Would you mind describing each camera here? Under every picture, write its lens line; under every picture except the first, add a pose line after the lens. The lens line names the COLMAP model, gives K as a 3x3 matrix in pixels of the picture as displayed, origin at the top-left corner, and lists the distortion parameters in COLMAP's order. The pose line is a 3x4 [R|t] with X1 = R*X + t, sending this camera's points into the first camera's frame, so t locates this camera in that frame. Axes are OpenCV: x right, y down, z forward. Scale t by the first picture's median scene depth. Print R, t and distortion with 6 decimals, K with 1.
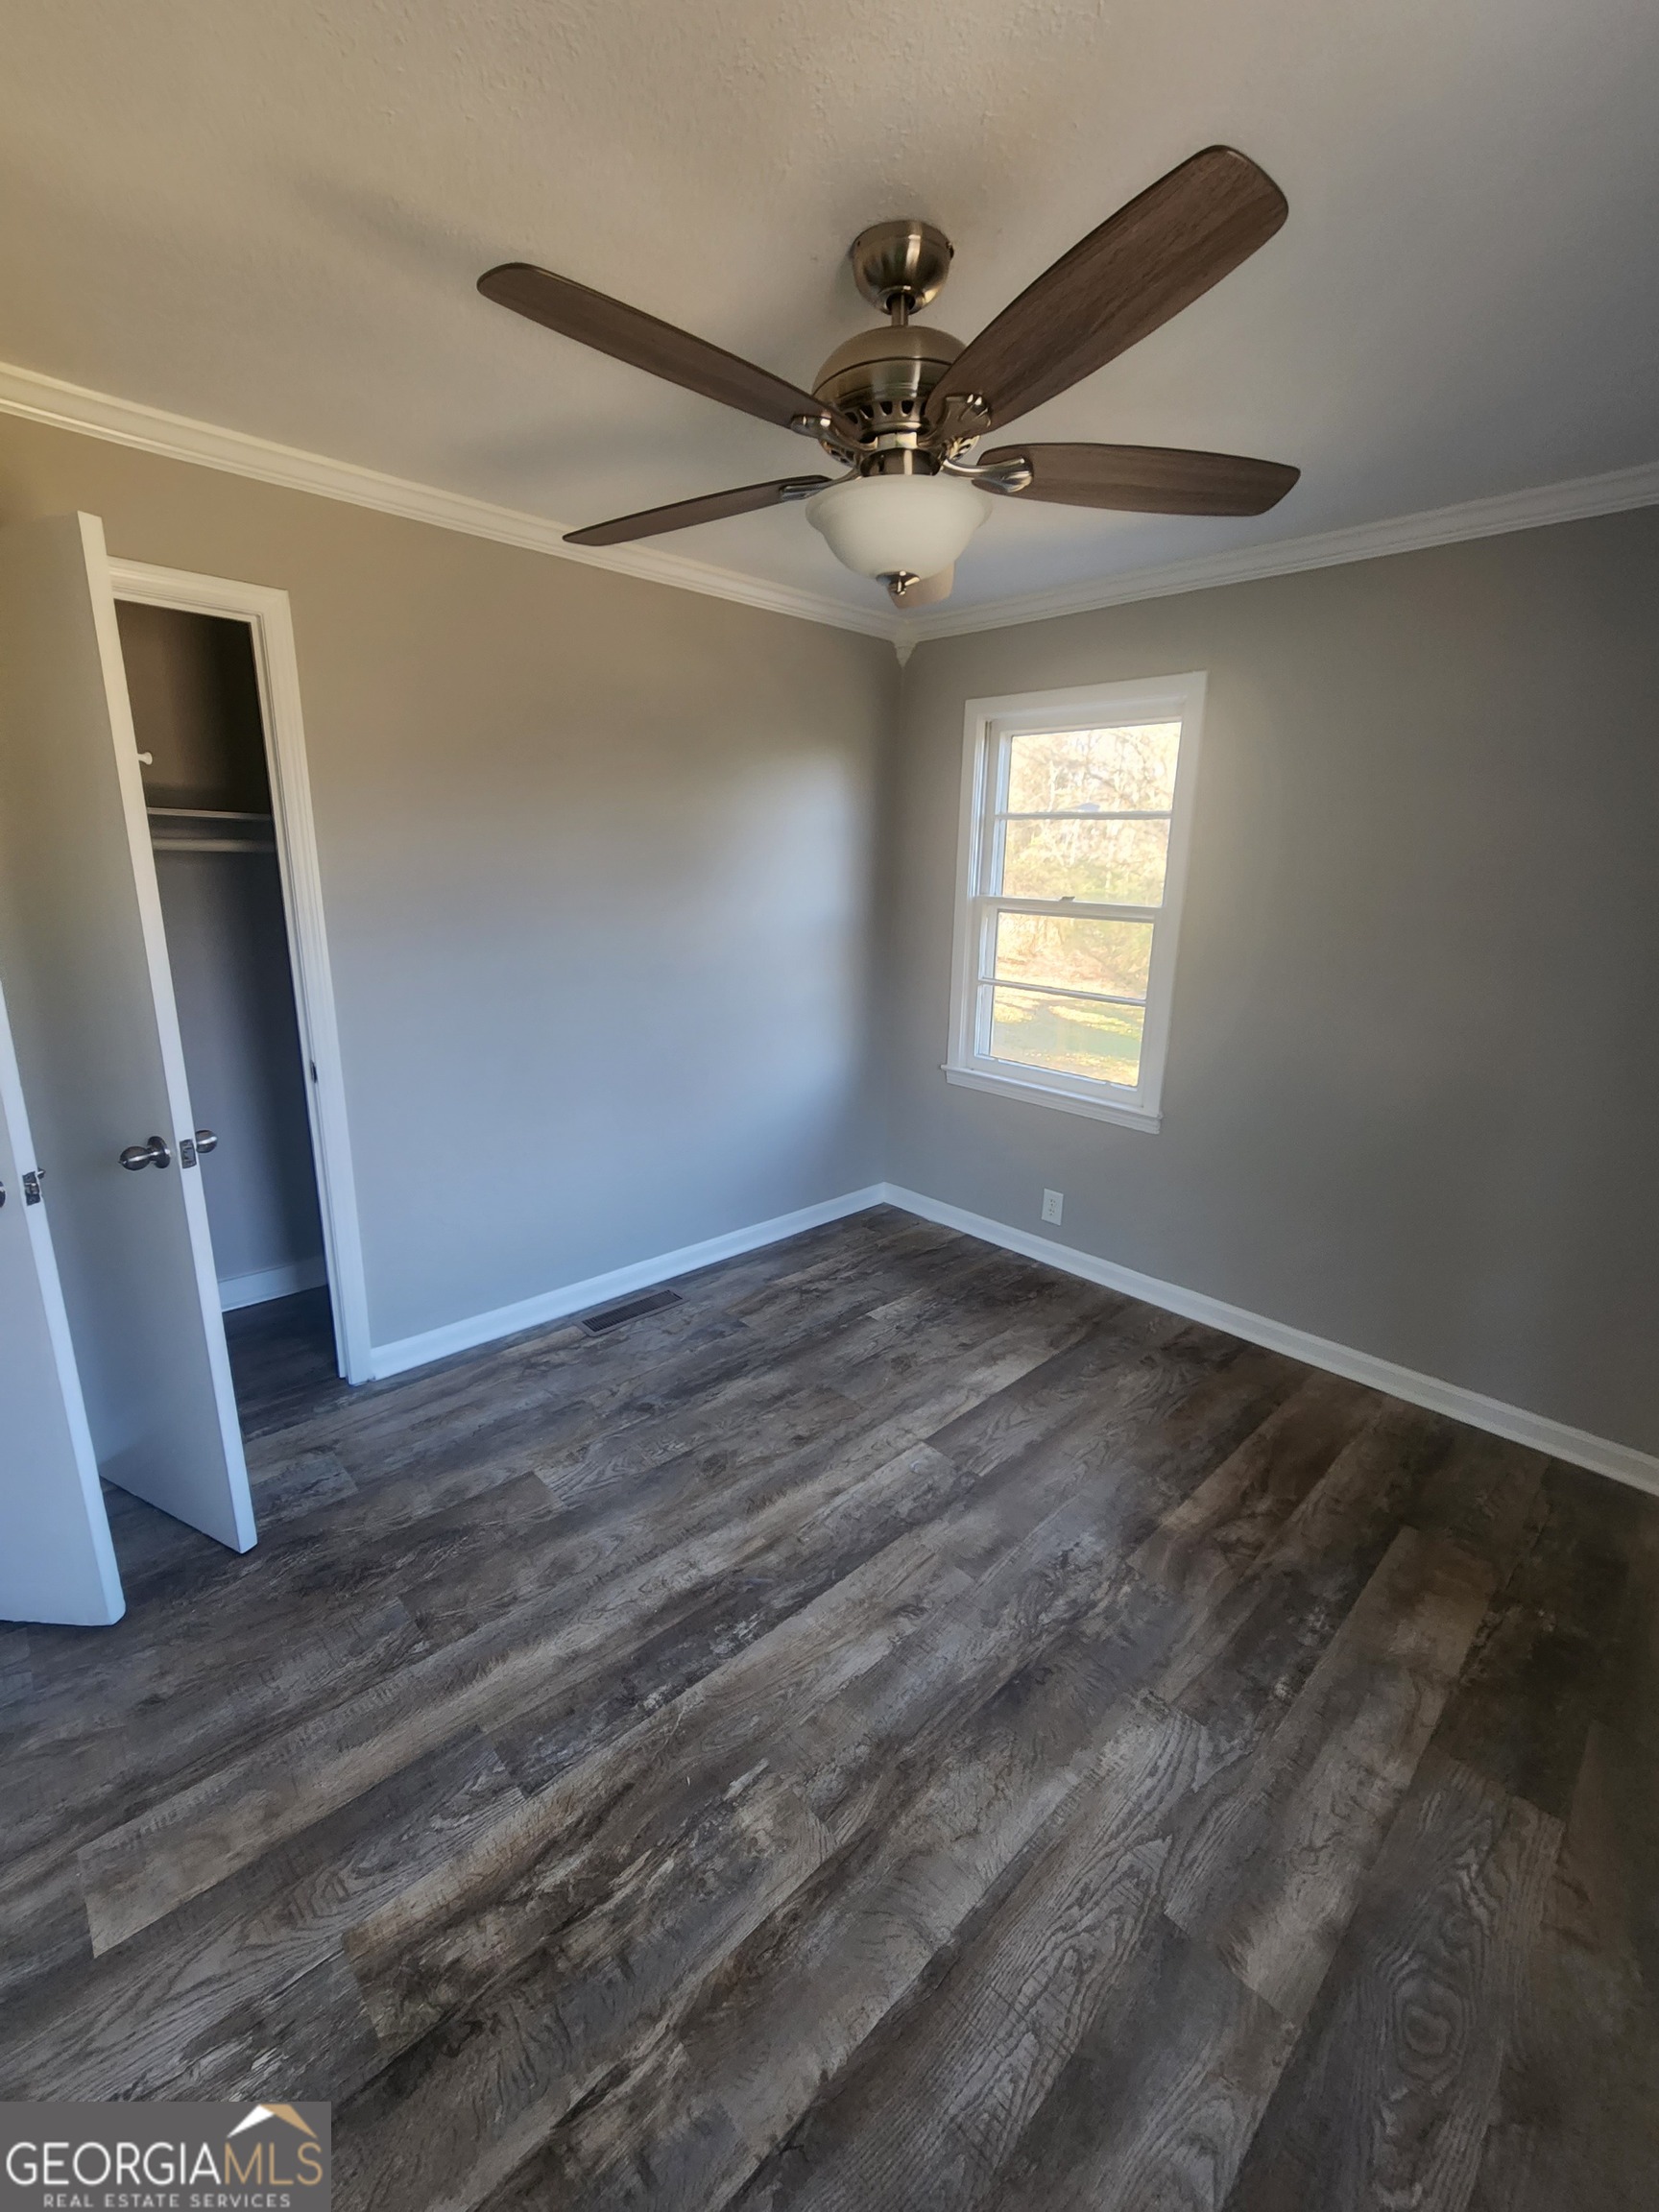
lens RADIAL K [[906.6, 0, 821.7], [0, 906.6, 1103.4], [0, 0, 1]] dist [-0.004357, -0.001136]
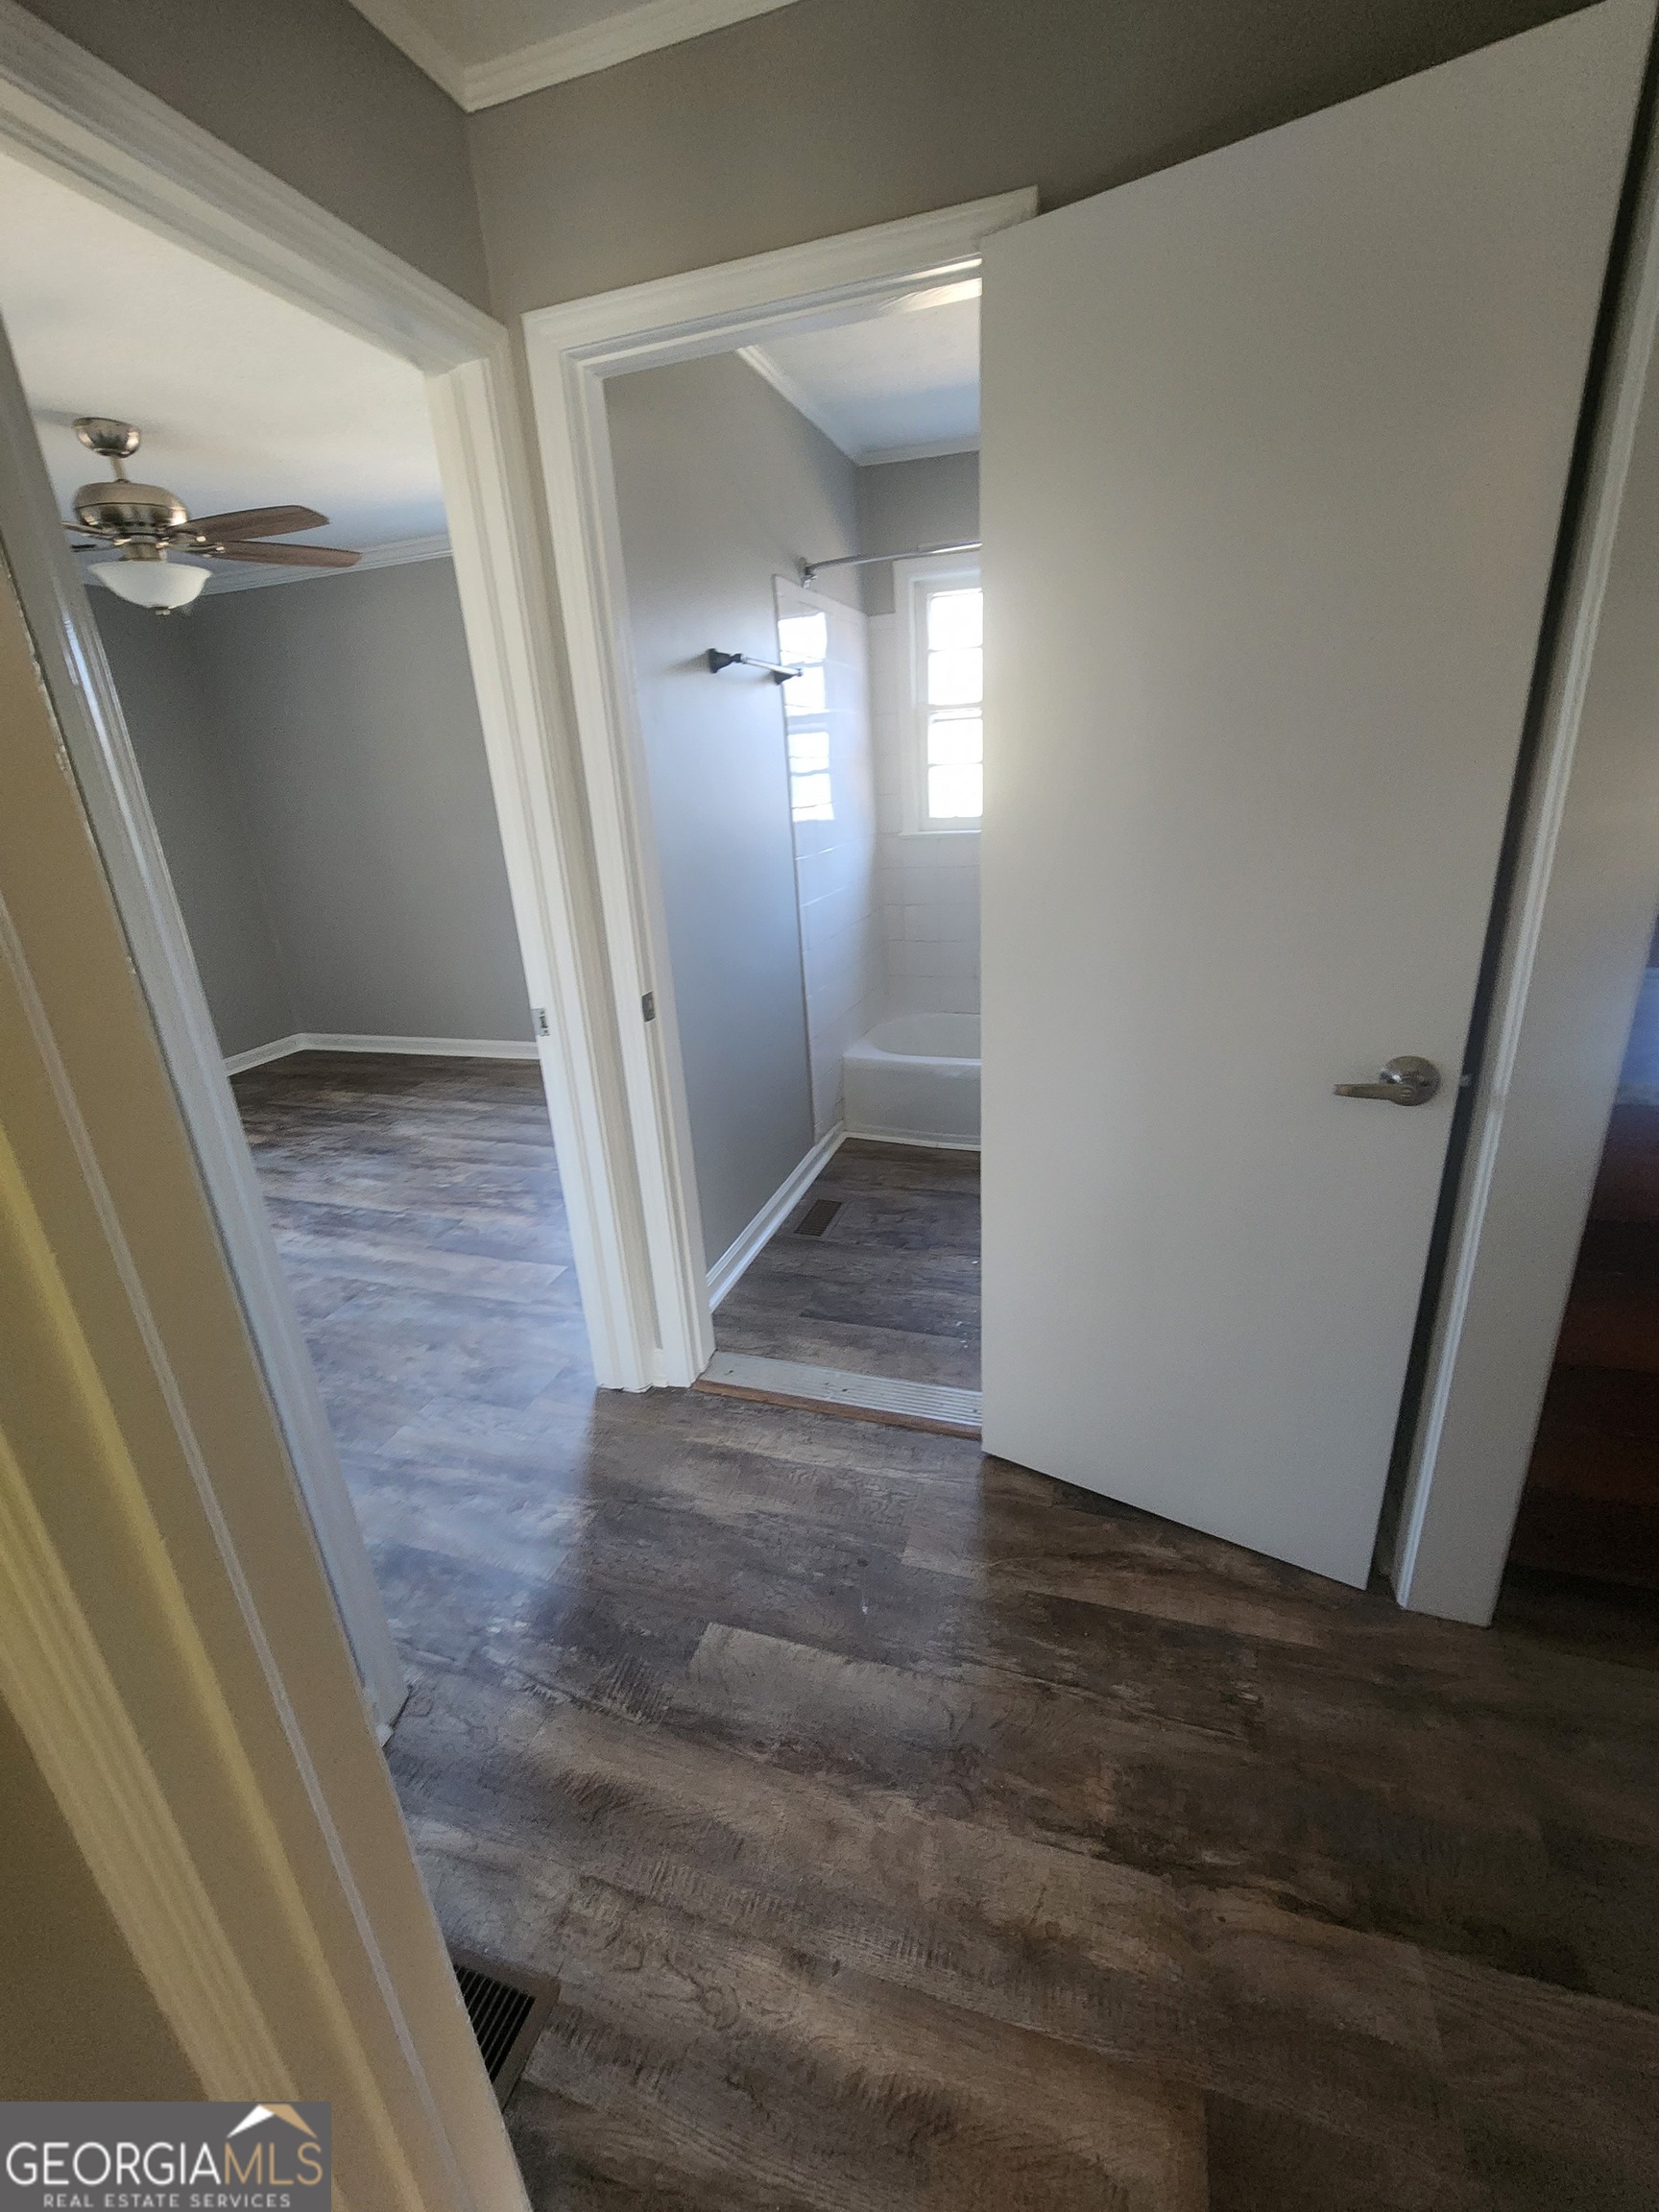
lens RADIAL K [[906.6, 0, 824.5], [0, 906.6, 1085.4], [0, 0, 1]] dist [-0.004357, -0.001136]
pose [[-0.460926, -0.299729, 0.835291, -2.042569], [0.259940, 0.854356, 0.450009, -0.194260], [-0.848516, 0.424546, -0.315883, 0.705669]]
